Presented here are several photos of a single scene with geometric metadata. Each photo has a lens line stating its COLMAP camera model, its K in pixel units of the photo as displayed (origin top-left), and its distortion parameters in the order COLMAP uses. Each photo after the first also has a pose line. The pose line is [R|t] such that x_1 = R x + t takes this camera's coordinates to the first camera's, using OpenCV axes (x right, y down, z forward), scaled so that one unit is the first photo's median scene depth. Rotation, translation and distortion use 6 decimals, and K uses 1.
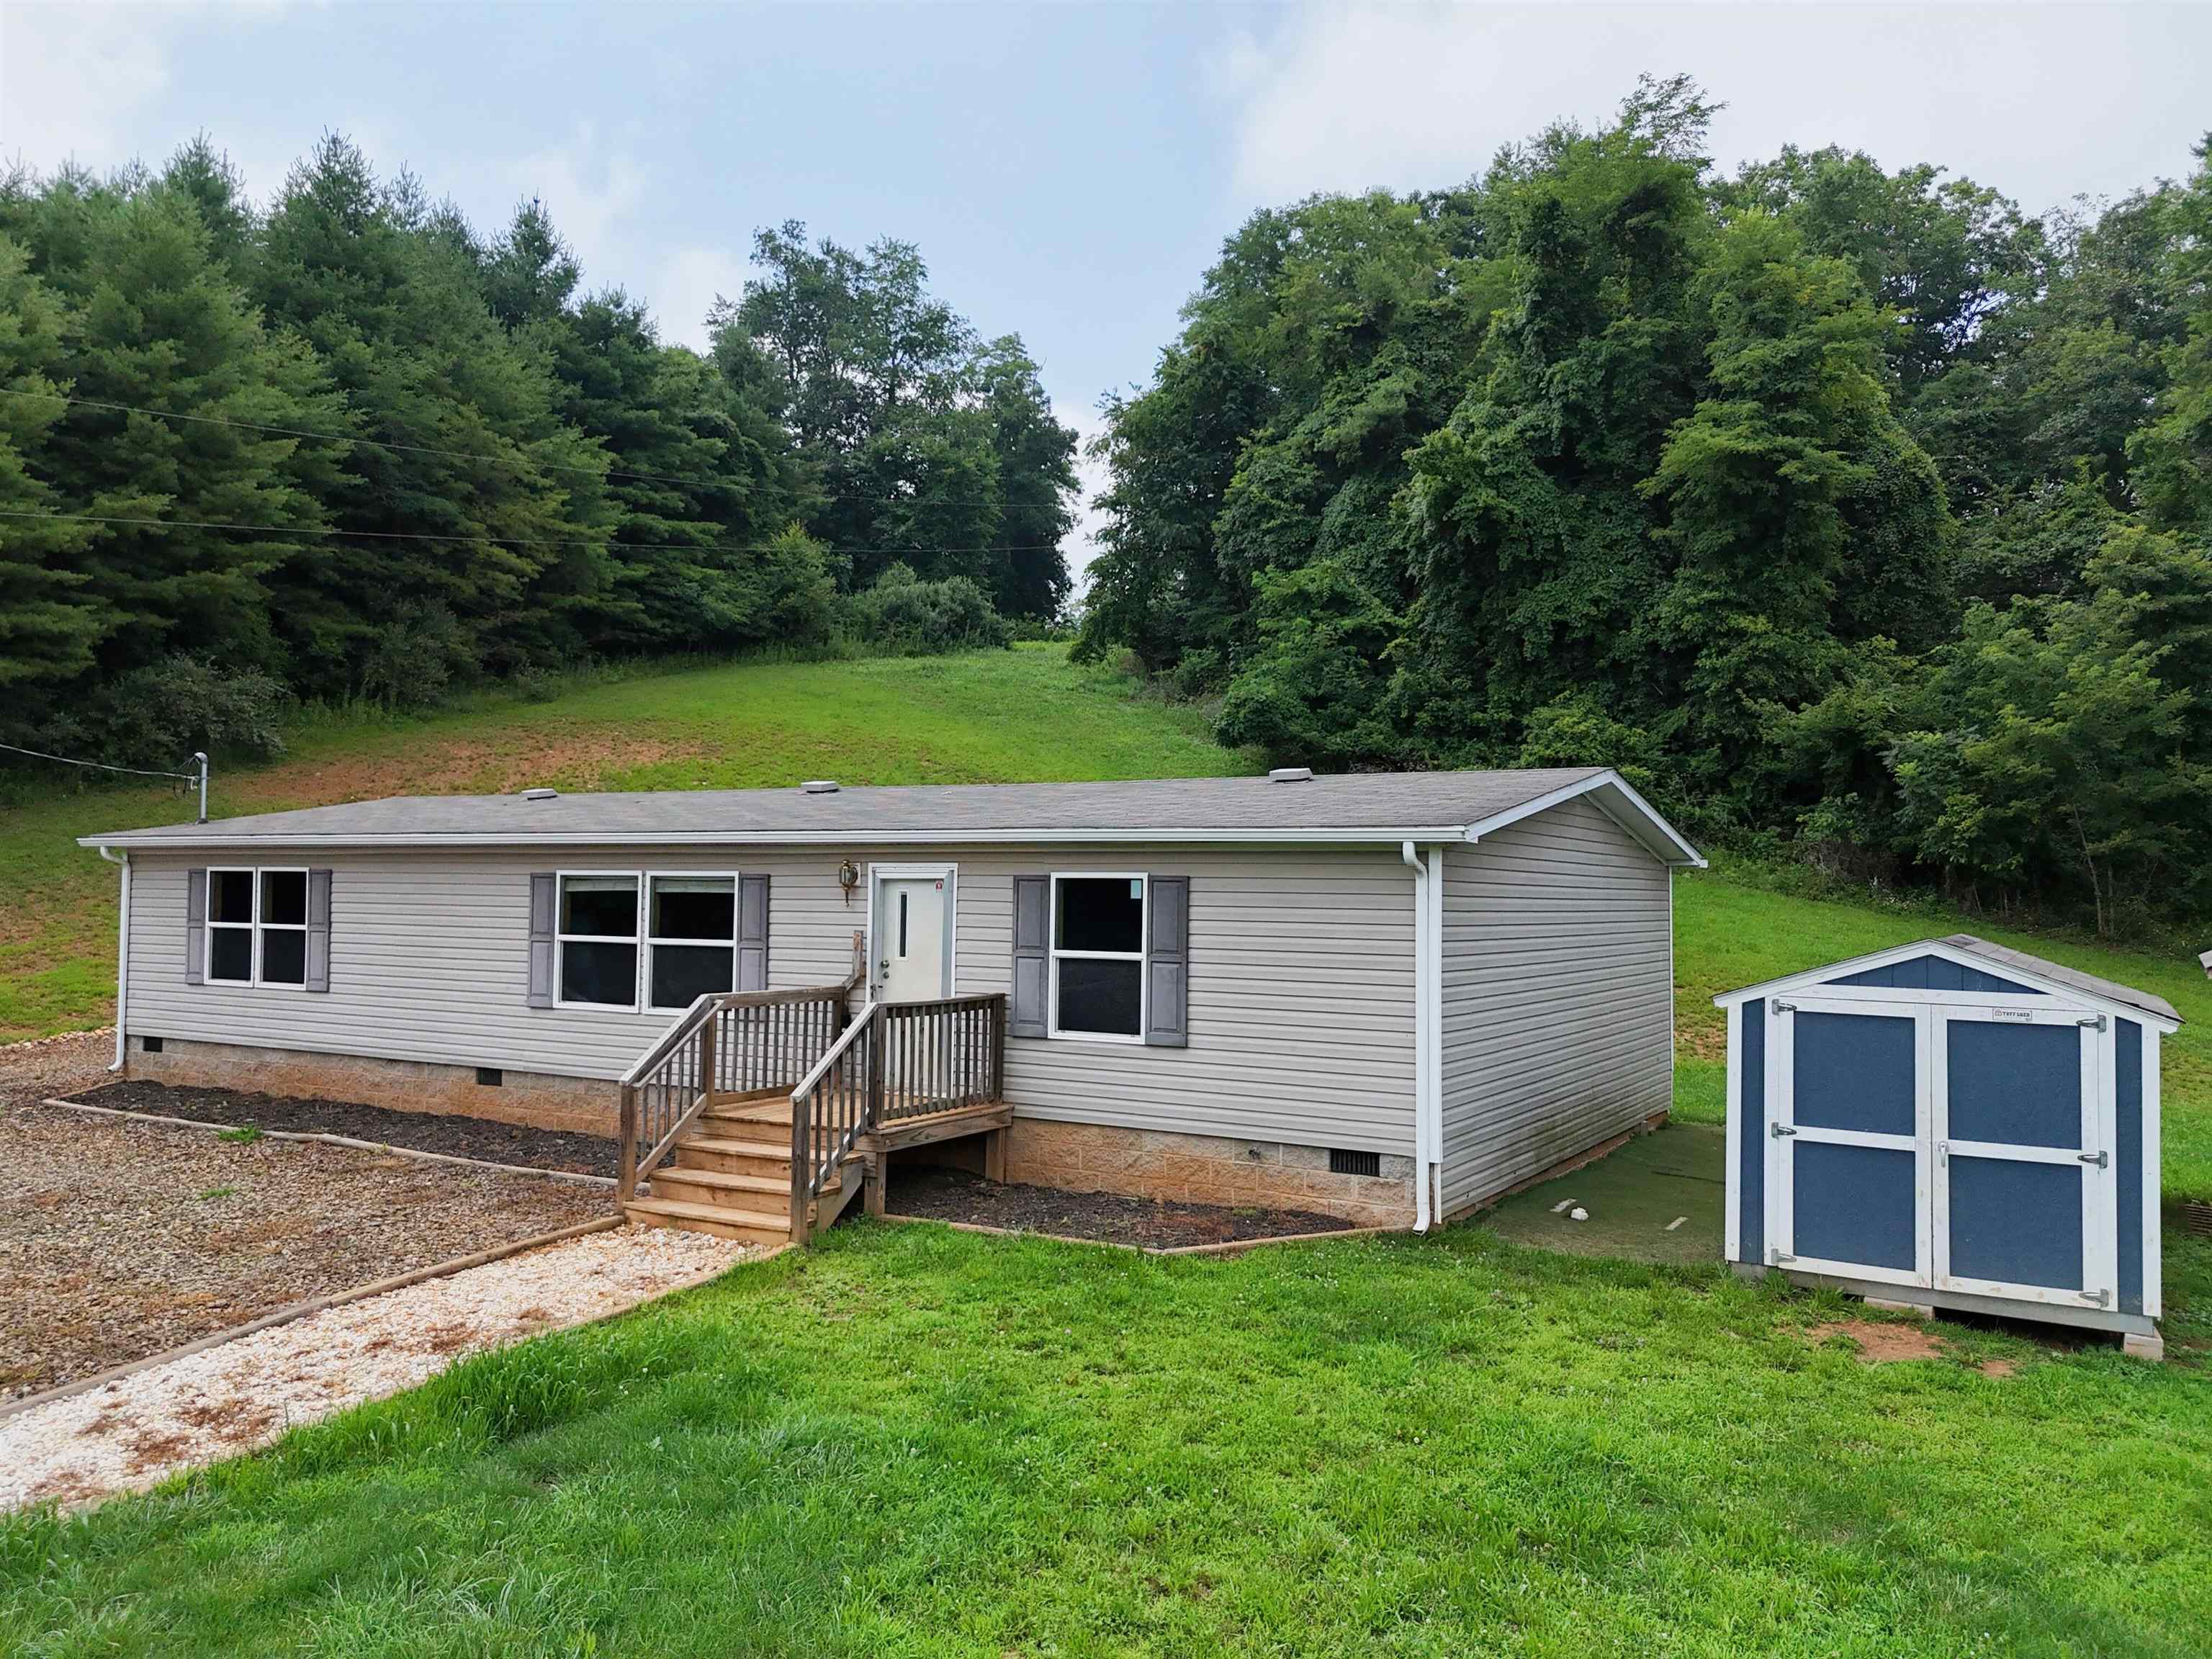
lens RADIAL K [[1632.5, 0, 1112.9], [0, 1632.5, 826.8], [0, 0, 1]] dist [0.065650, -0.067187]
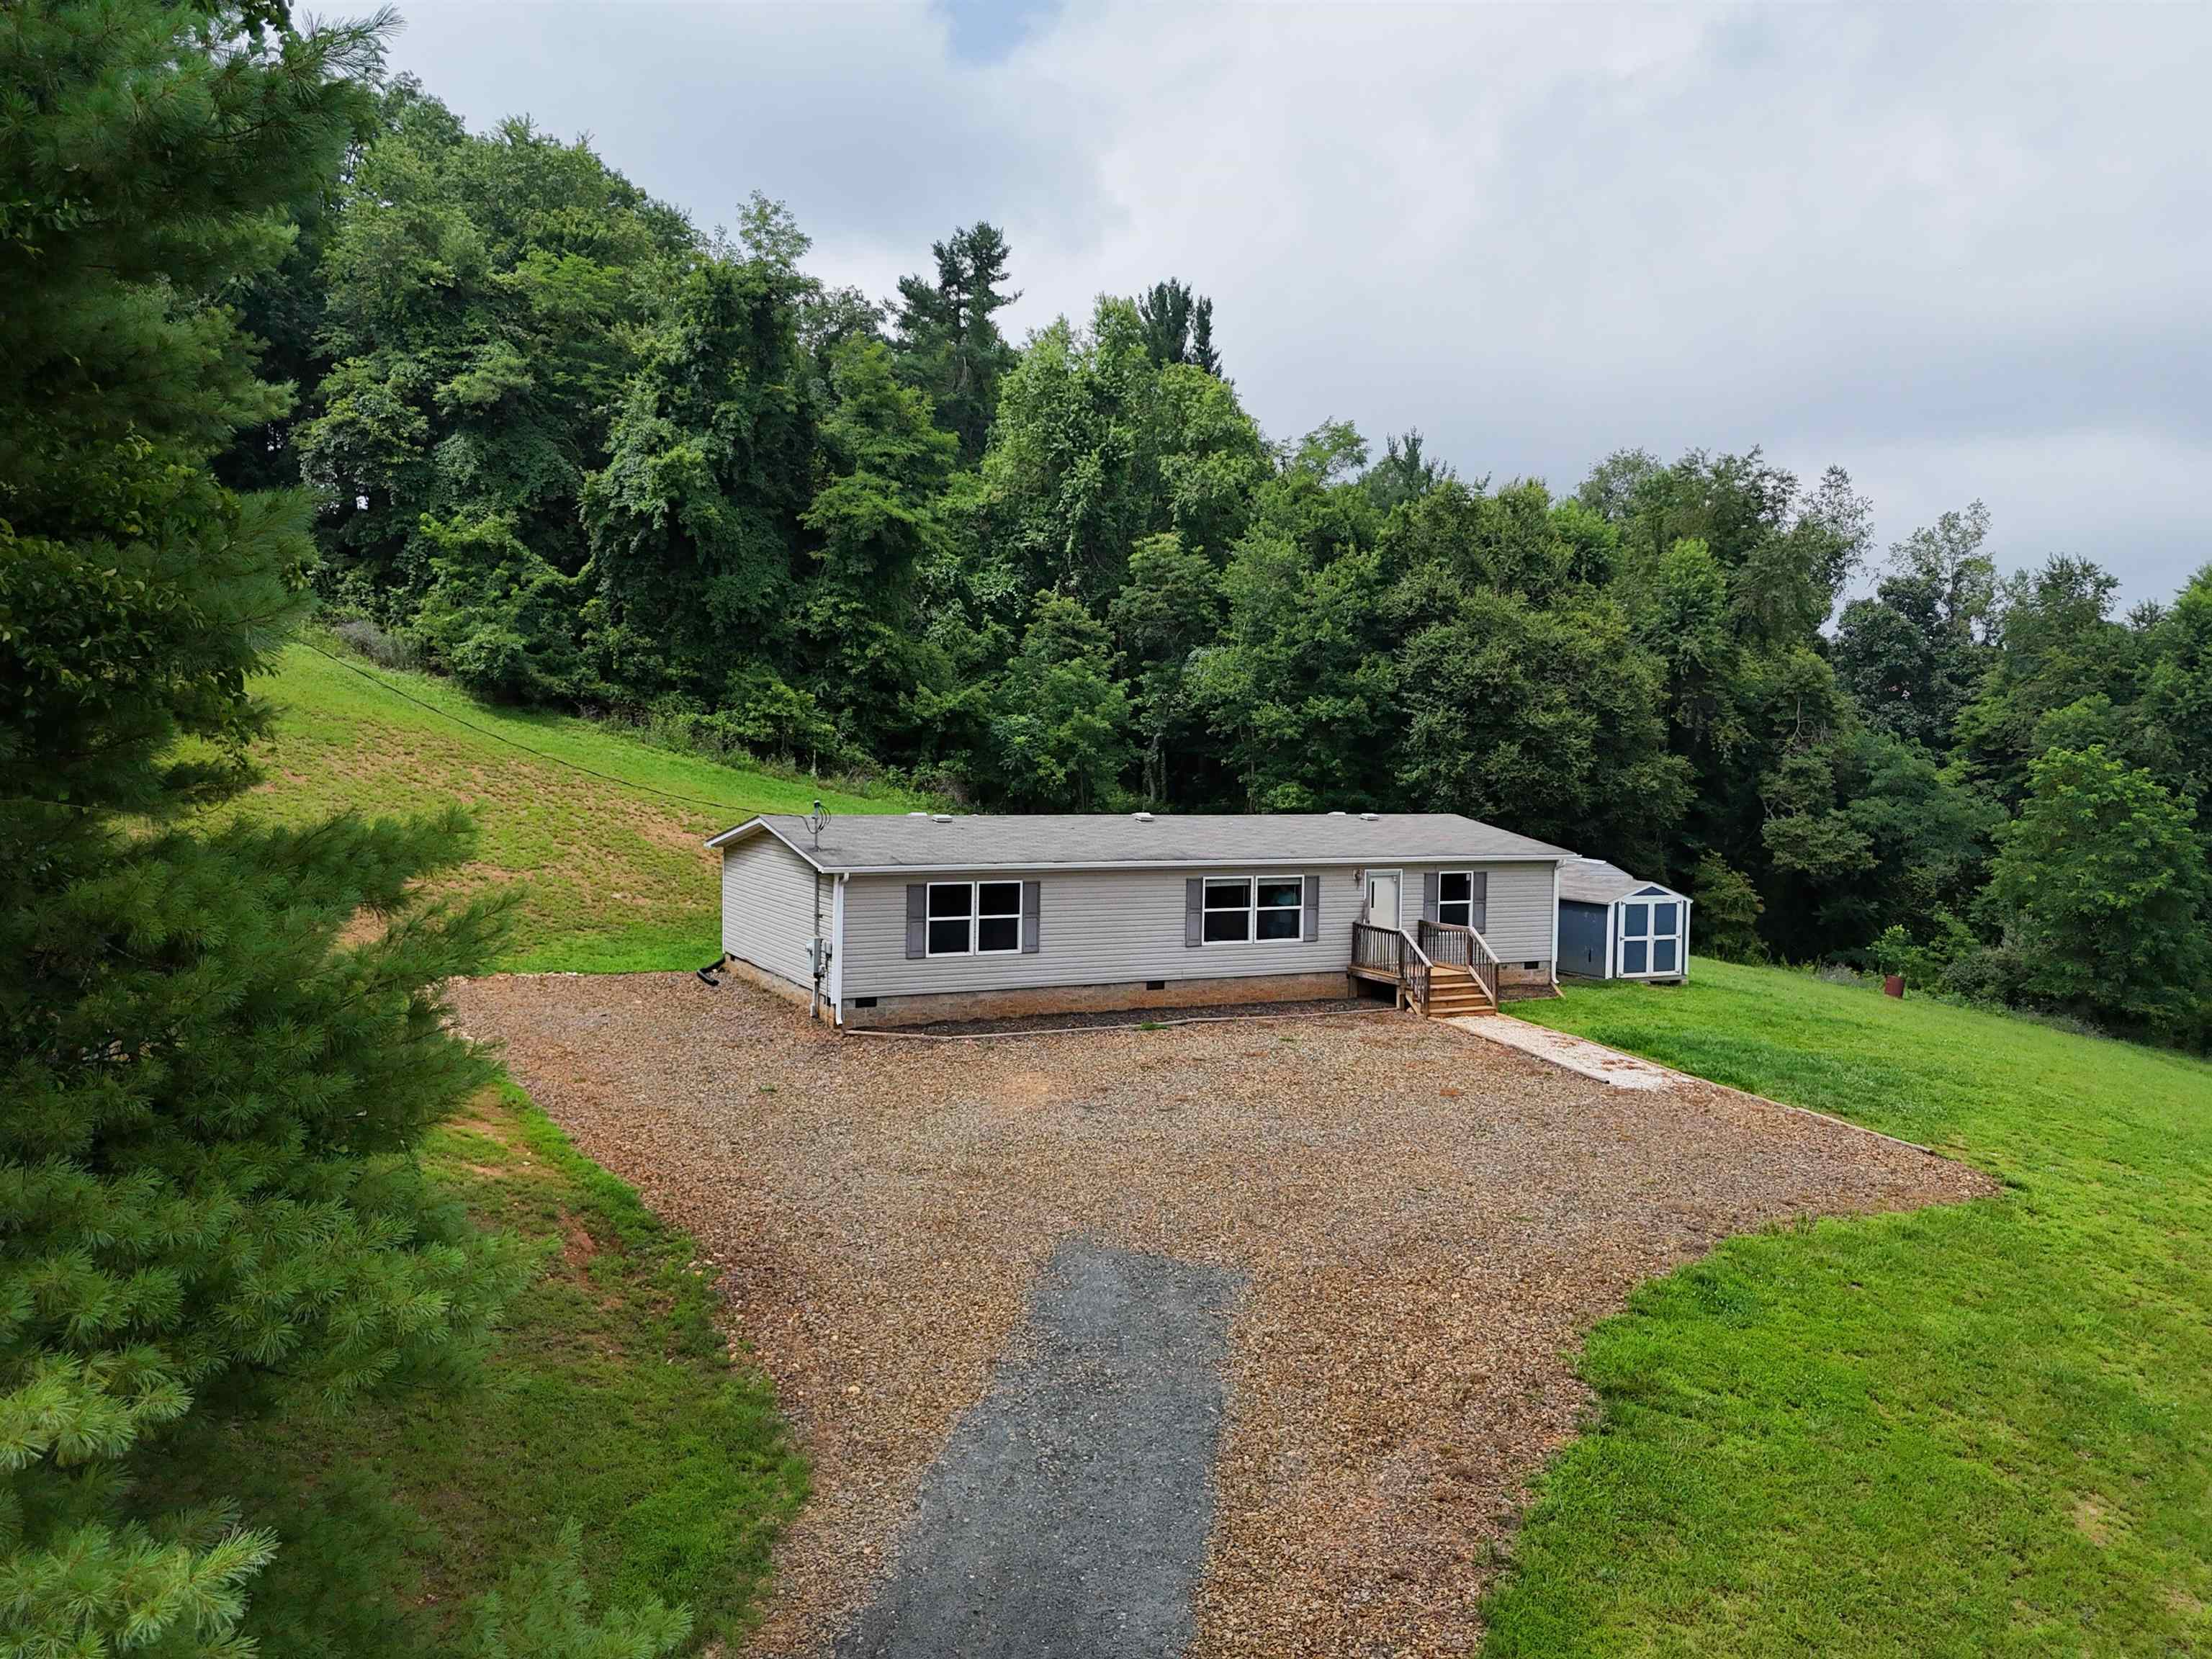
lens RADIAL K [[1626.0, 0, 1117.5], [0, 1626.0, 827.6], [0, 0, 1]] dist [0.143614, -0.384748]
pose [[0.535905, -0.040905, 0.843287, -0.744090], [-0.043311, 0.996179, 0.075845, -0.064458], [-0.843167, -0.077169, 0.532085, 0.017054]]
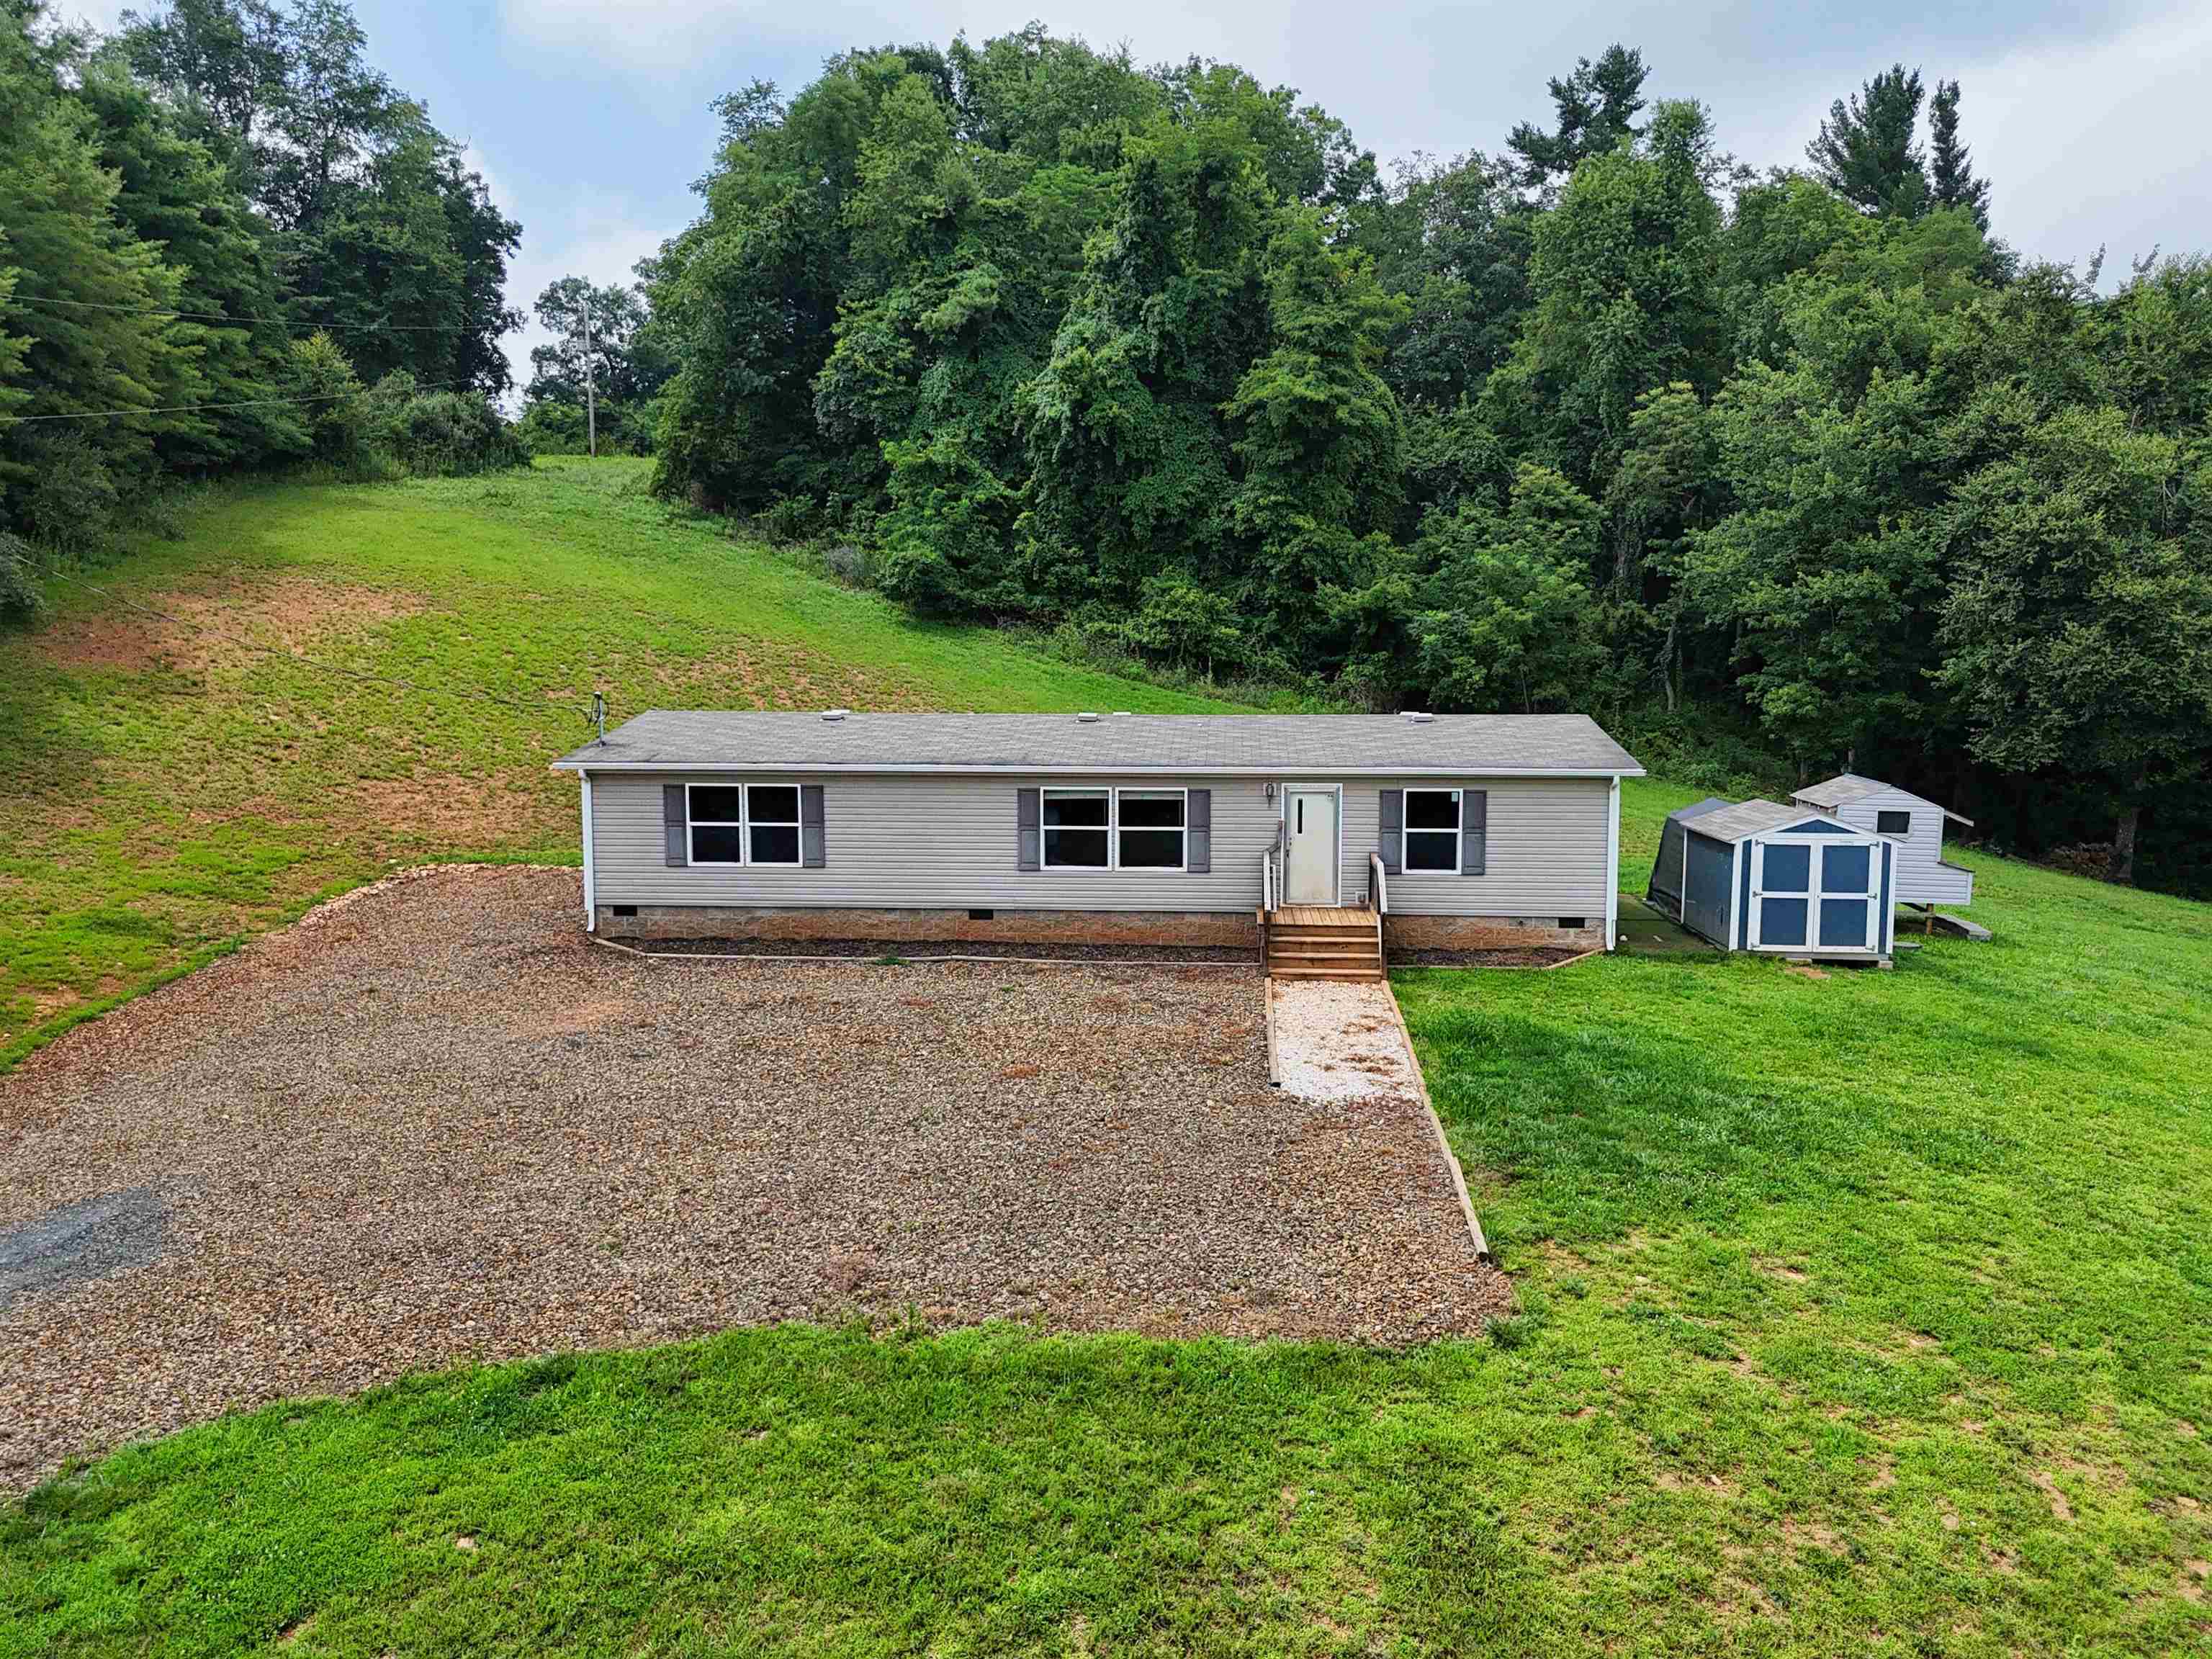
lens RADIAL K [[1632.5, 0, 1112.9], [0, 1632.5, 826.8], [0, 0, 1]] dist [0.065650, -0.067187]
pose [[0.899624, -0.053357, 0.433392, -0.353375], [-0.006987, 0.990621, 0.136462, -0.056038], [-0.436609, -0.125792, 0.890814, -0.170721]]
